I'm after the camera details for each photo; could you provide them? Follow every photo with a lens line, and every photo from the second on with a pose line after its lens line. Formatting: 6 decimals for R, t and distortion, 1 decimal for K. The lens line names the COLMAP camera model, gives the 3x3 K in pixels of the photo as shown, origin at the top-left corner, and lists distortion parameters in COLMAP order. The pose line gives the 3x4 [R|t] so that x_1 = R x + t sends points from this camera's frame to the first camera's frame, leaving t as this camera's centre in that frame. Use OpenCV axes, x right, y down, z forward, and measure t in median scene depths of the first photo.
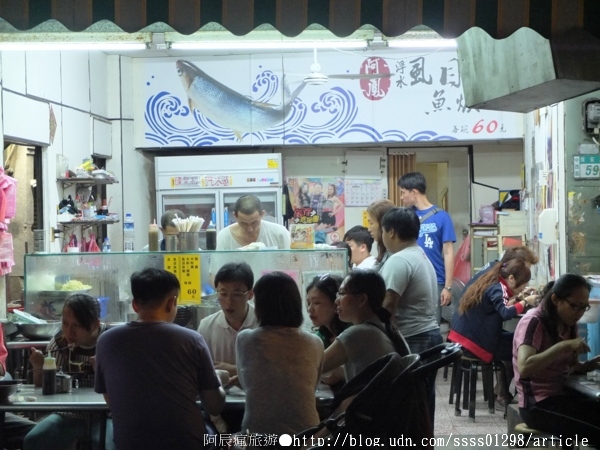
lens RADIAL K [[1505.7, 0, 299.6], [0, 1505.7, 224.9], [0, 0, 1]] dist [0.103728, 0.000000]
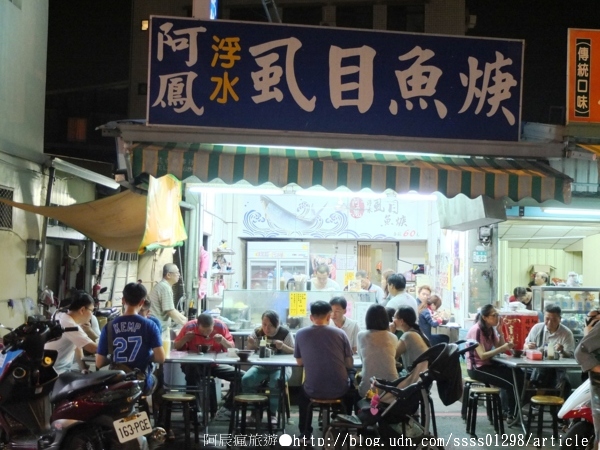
lens RADIAL K [[781.0, 0, 300.2], [0, 781.0, 225.0], [0, 0, 1]] dist [-0.030353, 0.000000]
pose [[0.996351, 0.040028, 0.075384, -0.107395], [-0.035292, 0.997380, -0.063150, -0.003539], [-0.077714, 0.060259, 0.995153, -0.057228]]
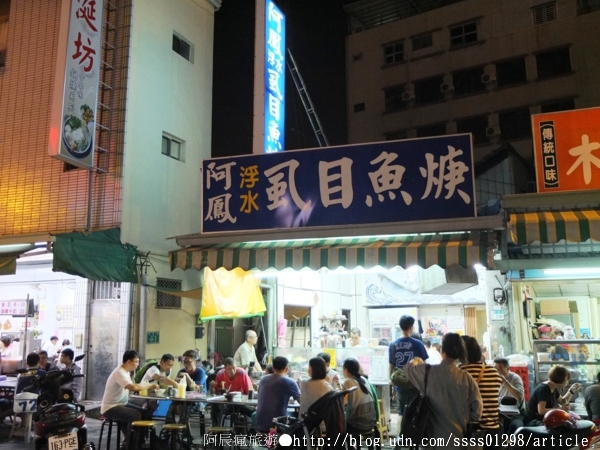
lens RADIAL K [[596.1, 0, 309.7], [0, 596.1, 210.0], [0, 0, 1]] dist [-0.056122, 0.000000]
pose [[0.933643, -0.061919, -0.352813, 0.188816], [-0.008774, 0.980698, -0.195330, -0.011258], [0.358097, 0.185464, 0.915079, -0.023772]]
